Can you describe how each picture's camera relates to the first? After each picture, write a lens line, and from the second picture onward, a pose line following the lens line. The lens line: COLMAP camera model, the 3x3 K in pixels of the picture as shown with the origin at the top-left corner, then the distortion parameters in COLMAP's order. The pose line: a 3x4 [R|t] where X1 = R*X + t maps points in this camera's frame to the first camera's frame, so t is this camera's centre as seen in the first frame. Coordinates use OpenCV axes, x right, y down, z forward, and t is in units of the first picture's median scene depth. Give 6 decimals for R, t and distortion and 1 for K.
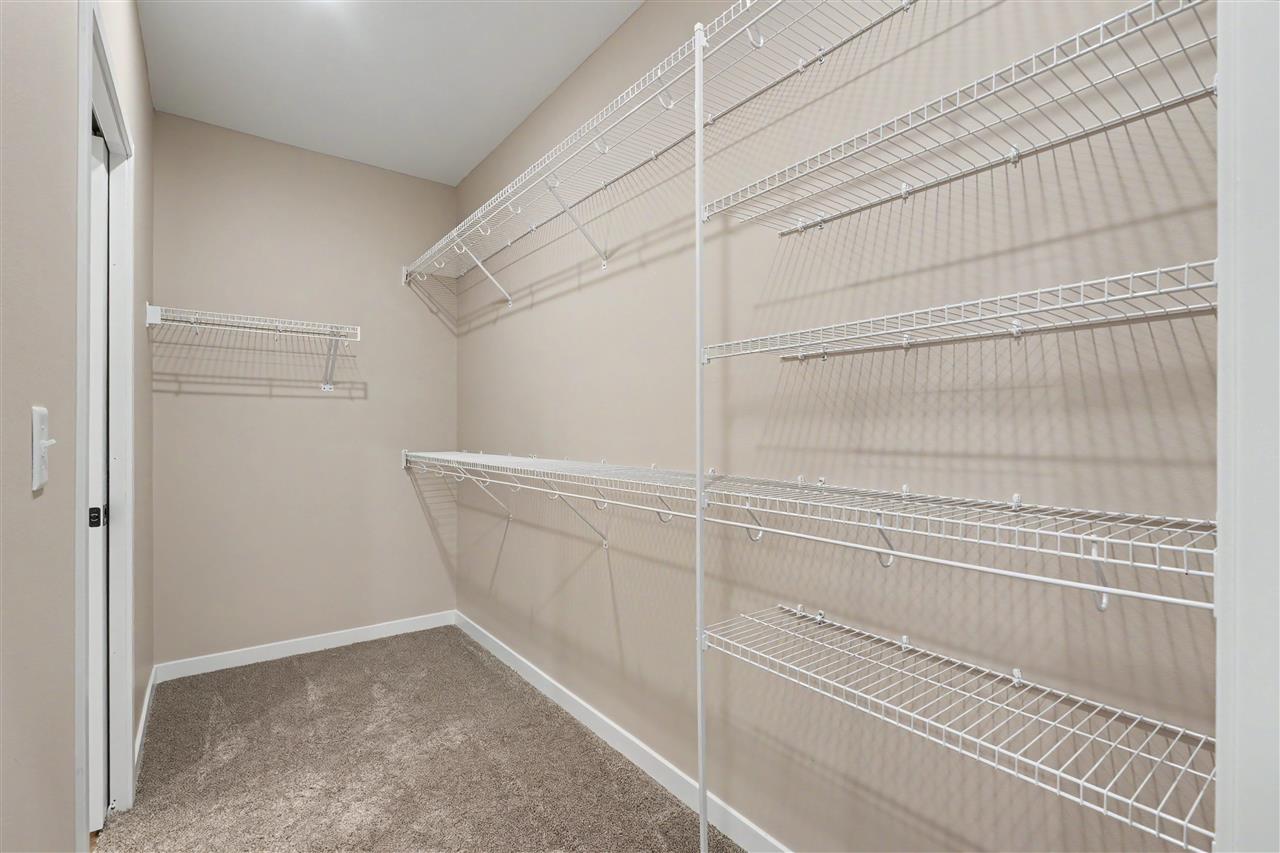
lens RADIAL K [[582.2, 0, 621.3], [0, 582.2, 428.8], [0, 0, 1]] dist [-0.002078, -0.000328]
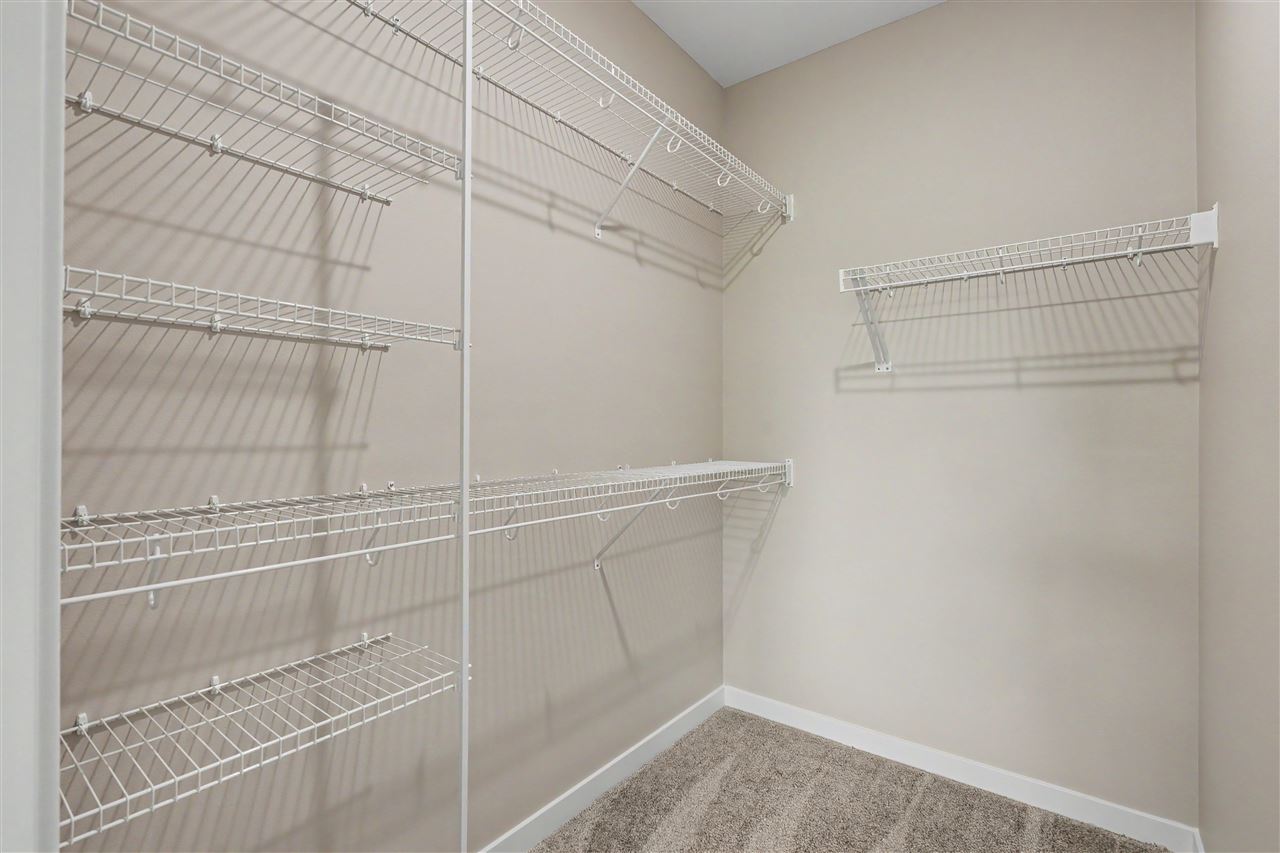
lens RADIAL K [[582.2, 0, 621.3], [0, 582.2, 428.8], [0, 0, 1]] dist [-0.002078, -0.000328]
pose [[-0.254713, -0.001881, 0.967015, -0.459940], [-0.001458, 0.999998, 0.001561, 0.000482], [-0.967016, -0.001012, -0.254715, 0.634344]]
